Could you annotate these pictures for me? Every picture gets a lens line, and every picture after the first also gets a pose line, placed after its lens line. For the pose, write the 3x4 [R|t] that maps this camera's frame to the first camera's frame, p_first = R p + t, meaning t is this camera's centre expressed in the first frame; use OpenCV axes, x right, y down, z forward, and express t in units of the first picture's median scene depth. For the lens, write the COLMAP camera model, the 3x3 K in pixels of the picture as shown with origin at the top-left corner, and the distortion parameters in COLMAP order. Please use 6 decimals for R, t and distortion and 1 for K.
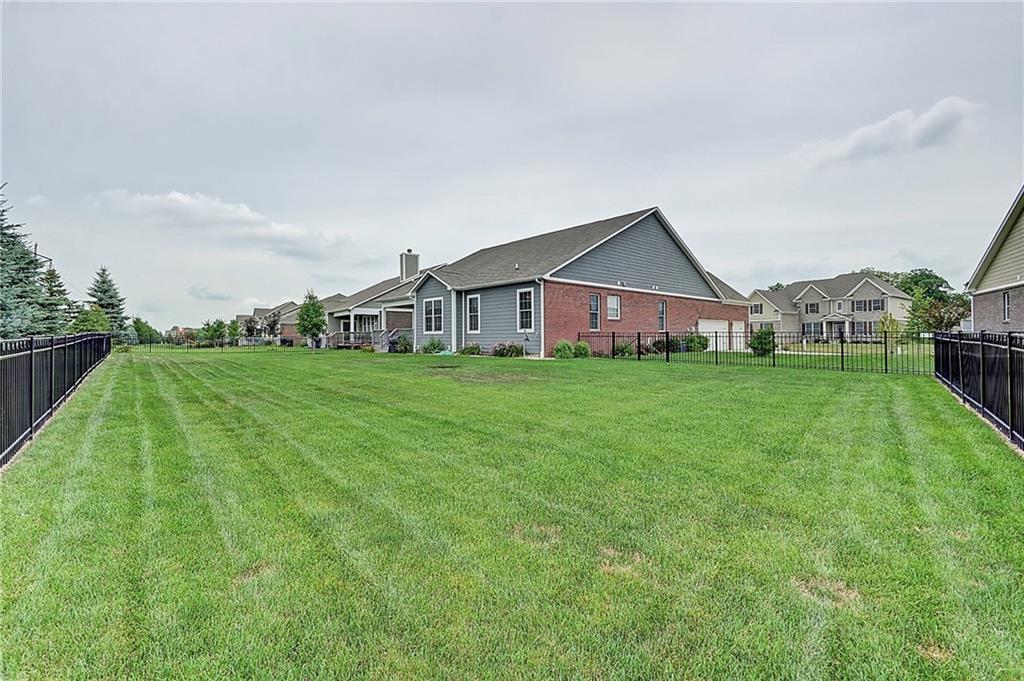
lens RADIAL K [[445.3, 0, 512.1], [0, 445.3, 331.6], [0, 0, 1]] dist [0.023762, -0.015796]
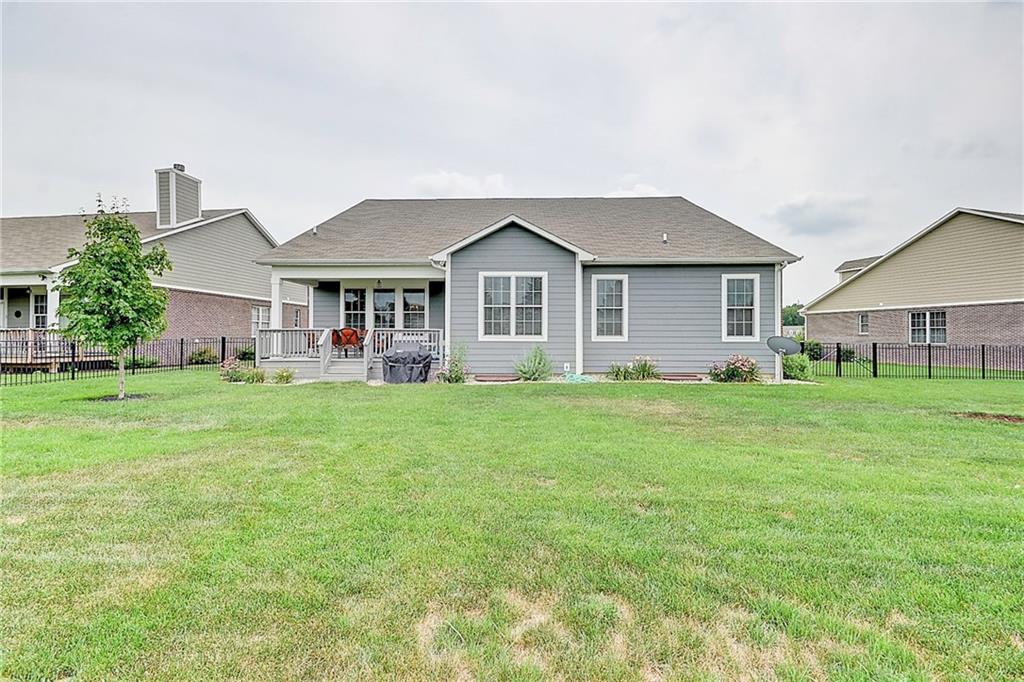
lens RADIAL K [[445.3, 0, 512.1], [0, 445.3, 332.1], [0, 0, 1]] dist [0.023762, -0.015796]
pose [[0.691178, 0.019293, 0.722427, -0.572056], [-0.017299, 0.999799, -0.010150, 0.000382], [-0.722477, -0.005482, 0.691373, 0.667931]]
